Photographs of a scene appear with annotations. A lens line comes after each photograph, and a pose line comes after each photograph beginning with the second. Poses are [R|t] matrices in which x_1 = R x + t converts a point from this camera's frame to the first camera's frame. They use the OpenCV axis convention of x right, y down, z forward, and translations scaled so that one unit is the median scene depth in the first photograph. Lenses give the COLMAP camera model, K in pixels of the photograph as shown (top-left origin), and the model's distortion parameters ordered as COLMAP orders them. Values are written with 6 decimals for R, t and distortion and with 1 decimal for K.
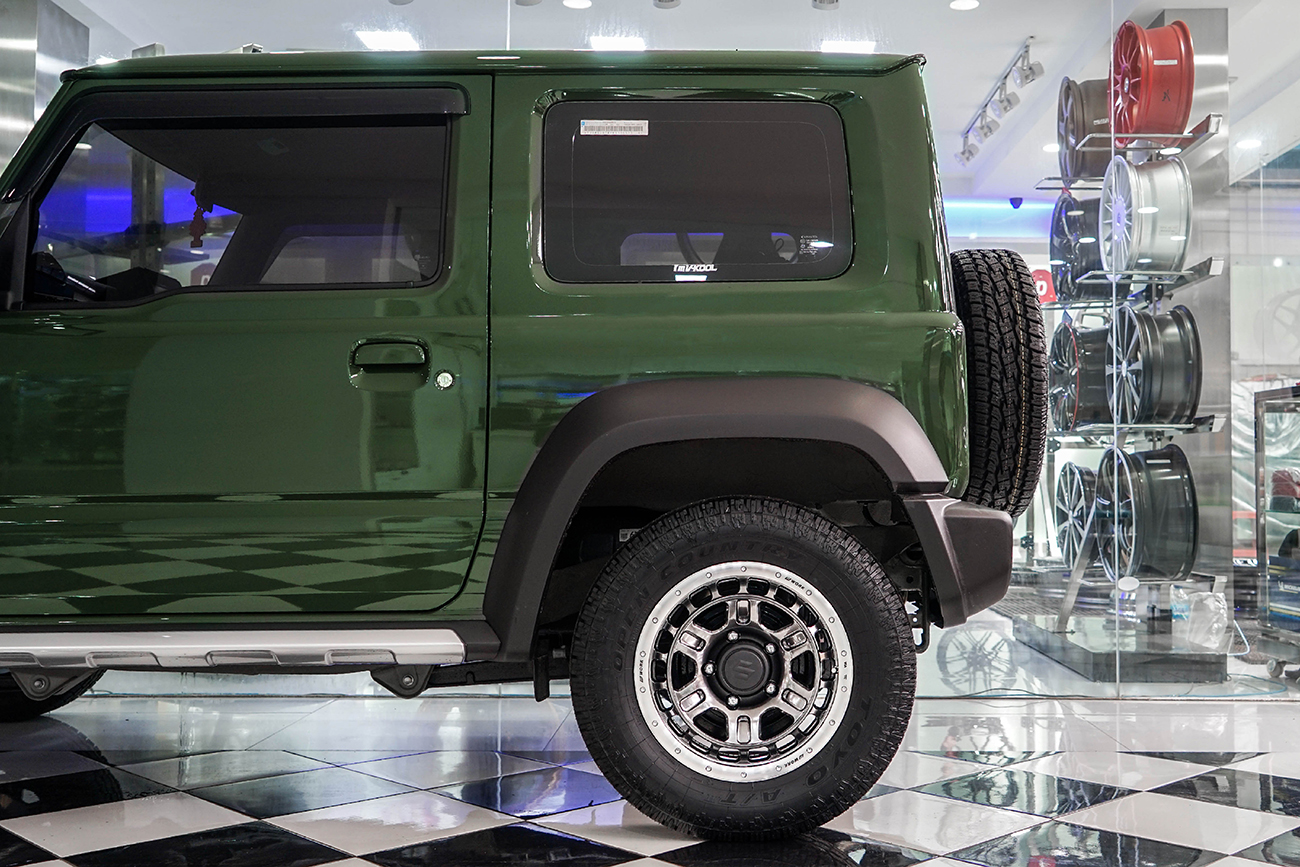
lens RADIAL K [[1164.2, 0, 650.1], [0, 1164.2, 432.4], [0, 0, 1]] dist [-0.036871, -0.001377]
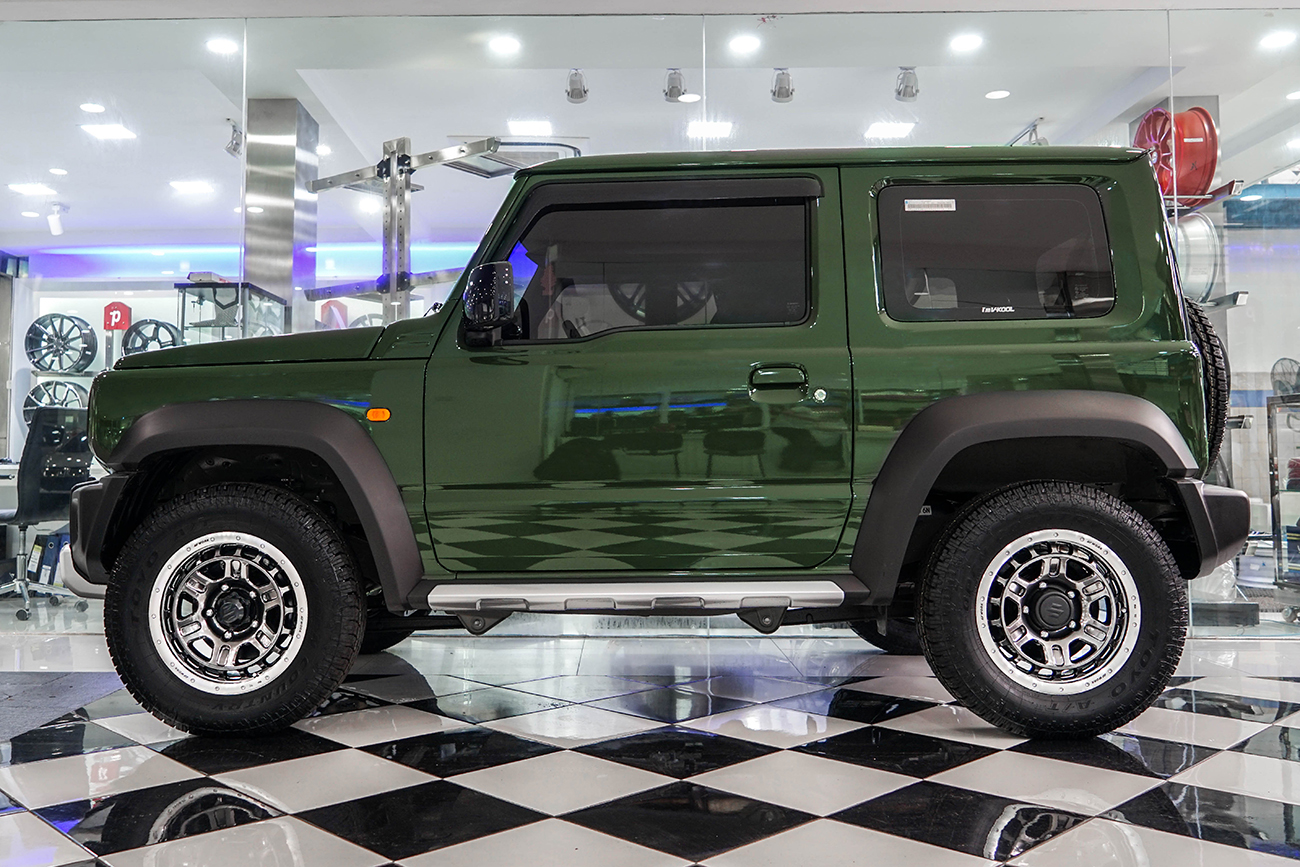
lens RADIAL K [[915.5, 0, 643.6], [0, 915.5, 415.8], [0, 0, 1]] dist [-0.034199, -0.007394]
pose [[0.998890, -0.006280, -0.046685, -0.339169], [0.005509, 0.999847, -0.016621, -0.004414], [0.046782, 0.016345, 0.998771, -0.065213]]
